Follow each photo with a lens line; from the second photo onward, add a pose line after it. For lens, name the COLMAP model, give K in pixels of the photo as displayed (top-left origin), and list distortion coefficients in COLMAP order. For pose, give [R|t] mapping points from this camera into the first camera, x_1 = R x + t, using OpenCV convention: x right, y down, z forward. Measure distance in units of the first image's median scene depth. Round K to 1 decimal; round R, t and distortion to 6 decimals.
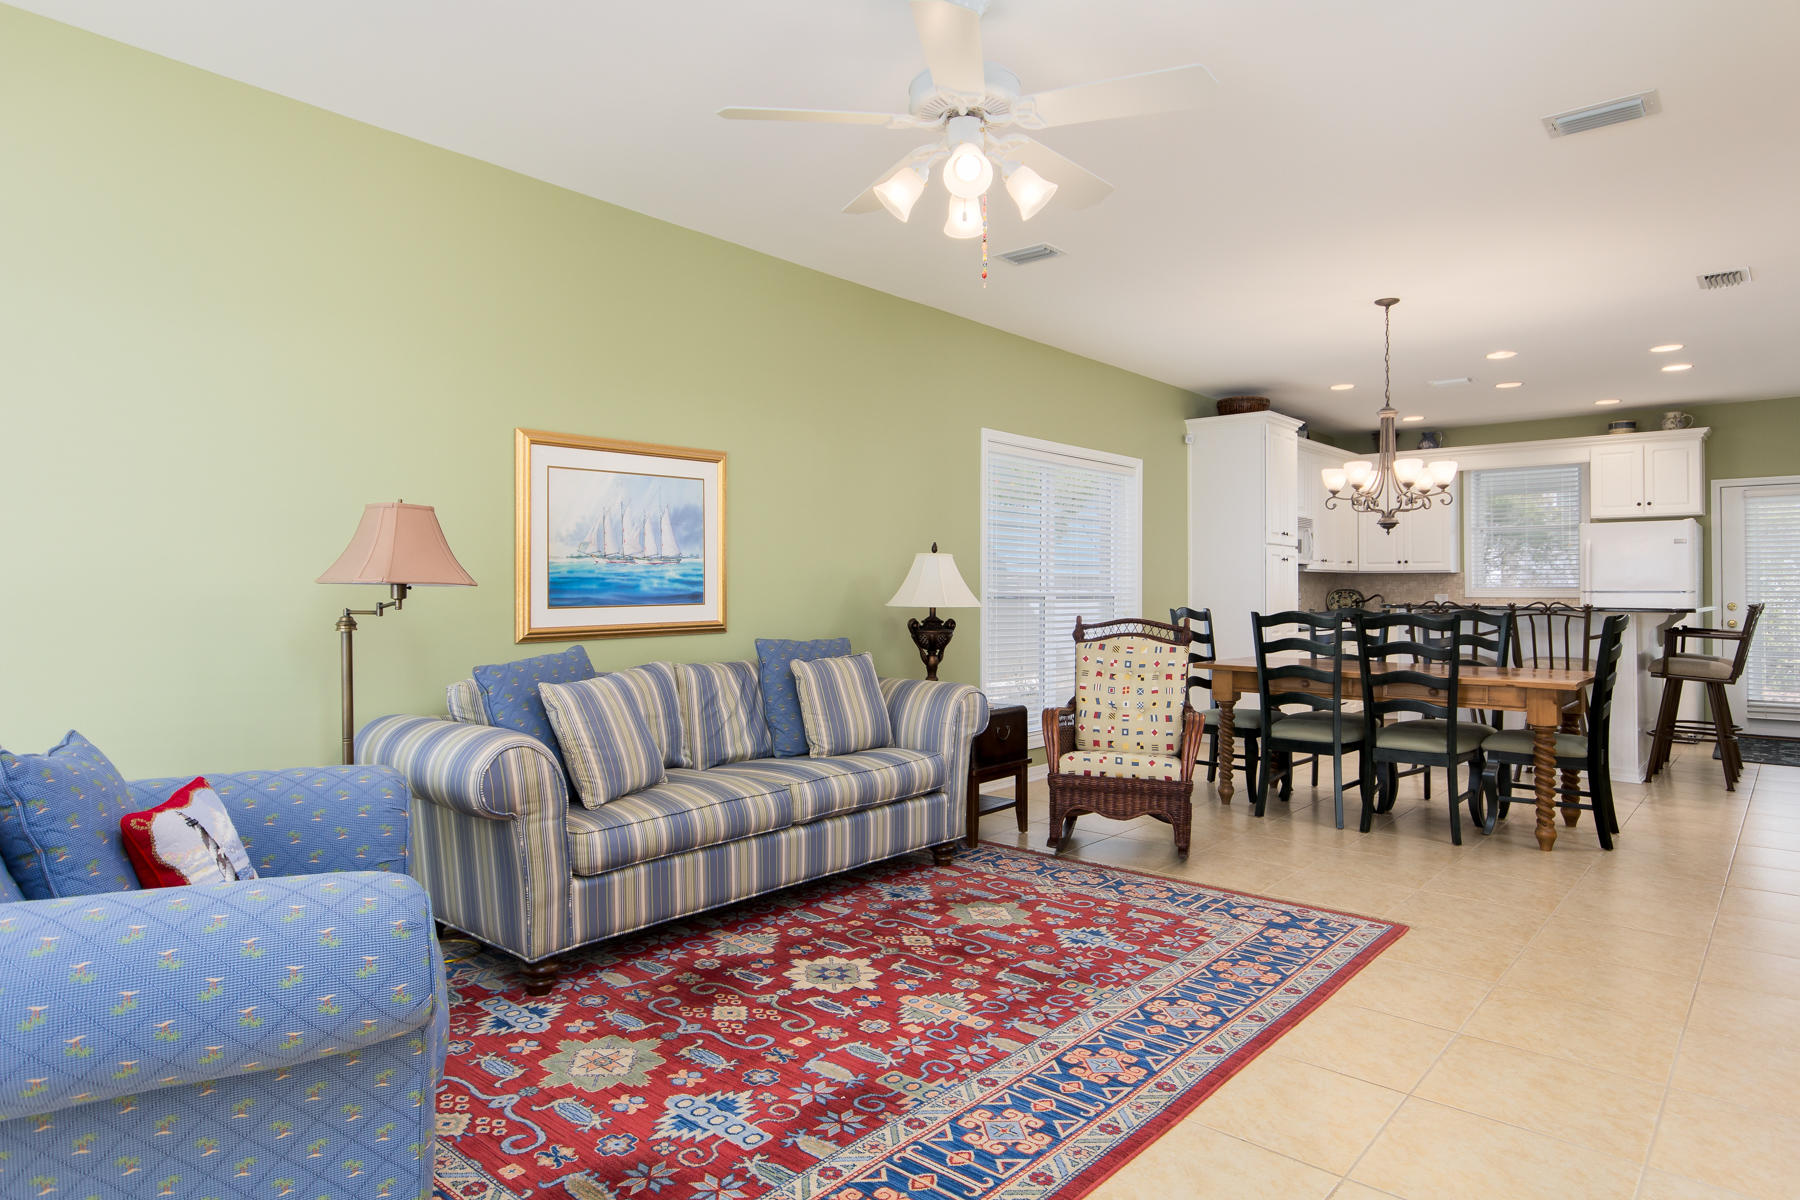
lens RADIAL K [[1038.5, 0, 895.7], [0, 1038.5, 562.5], [0, 0, 1]] dist [0.002012, 0.000781]
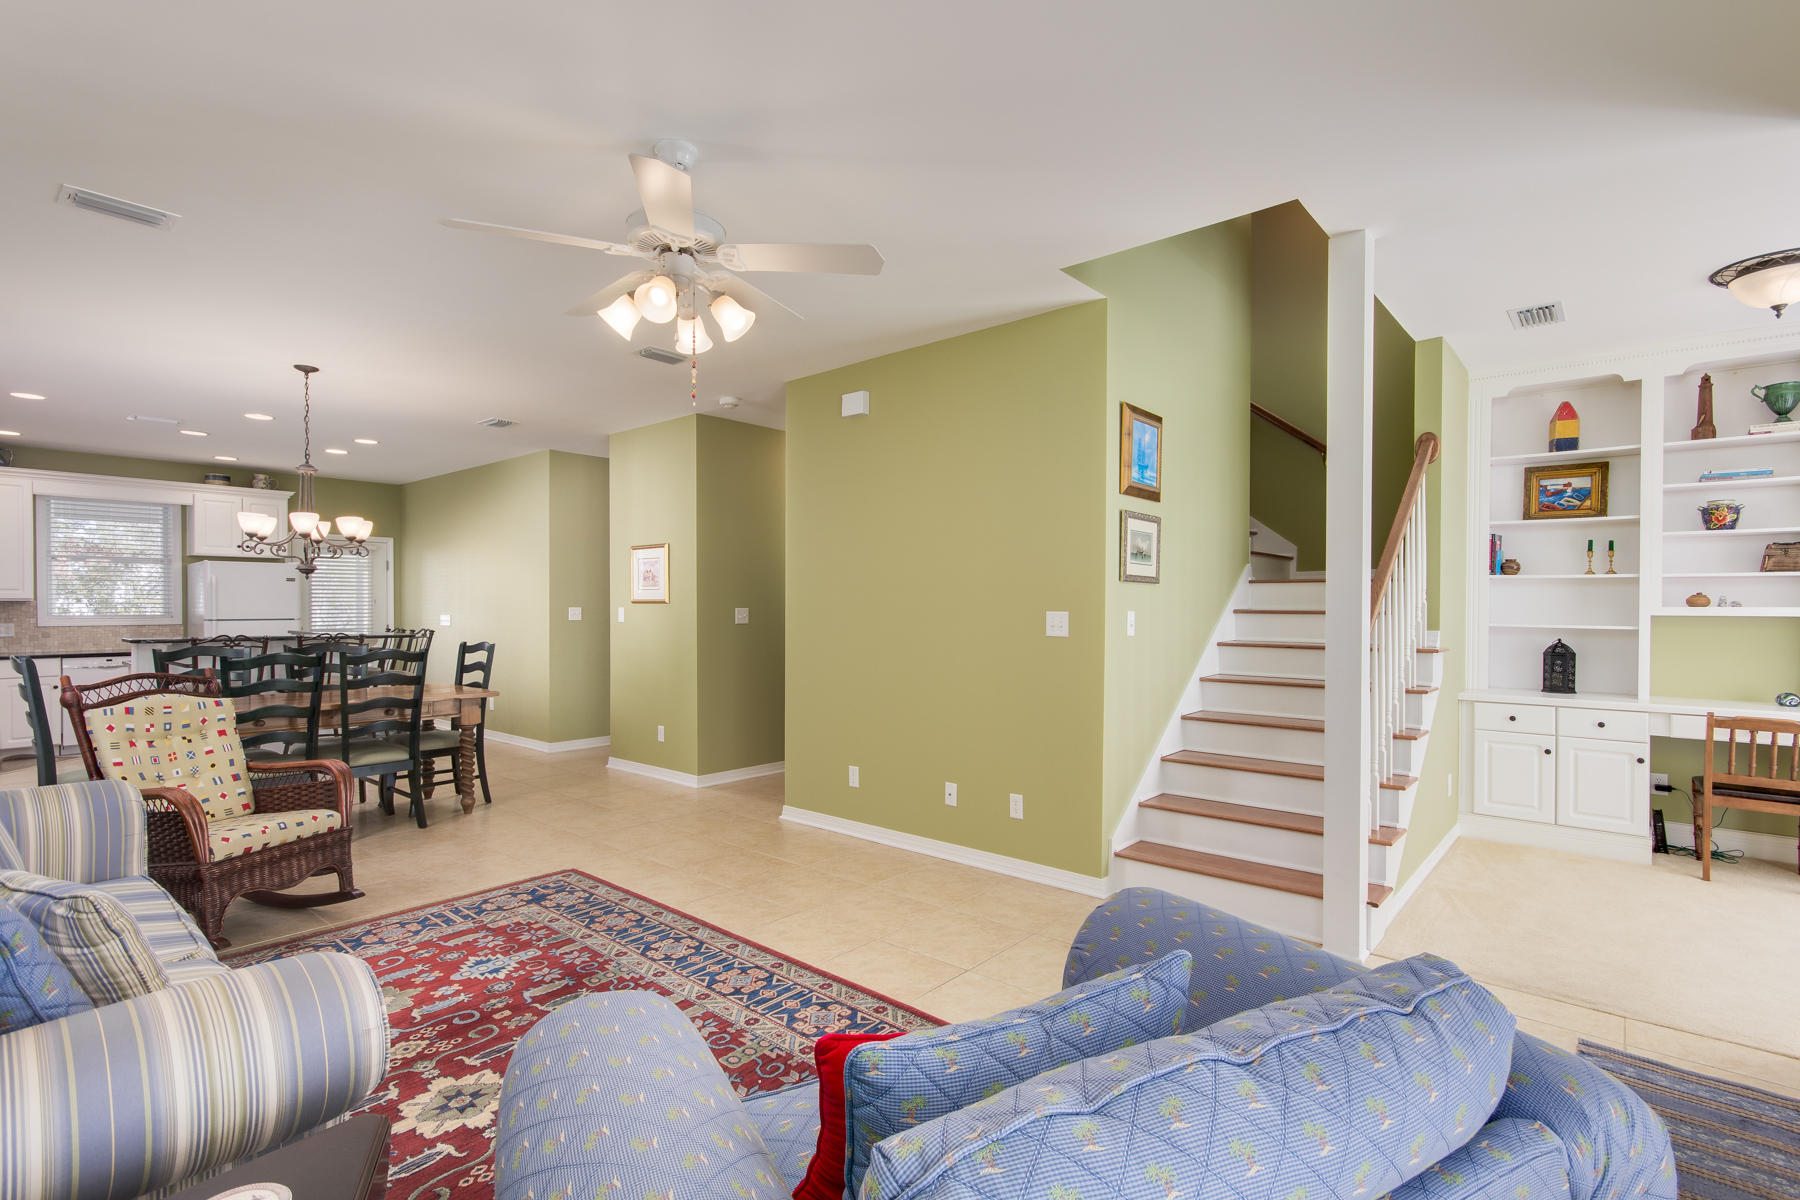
lens RADIAL K [[850.6, 0, 901.6], [0, 850.6, 608.3], [0, 0, 1]] dist [0.010985, -0.000221]
pose [[-0.013618, -0.006280, 0.999888, -0.667524], [-0.028737, 0.999570, 0.005886, -0.028916], [-0.999494, -0.028654, -0.013792, 0.554843]]
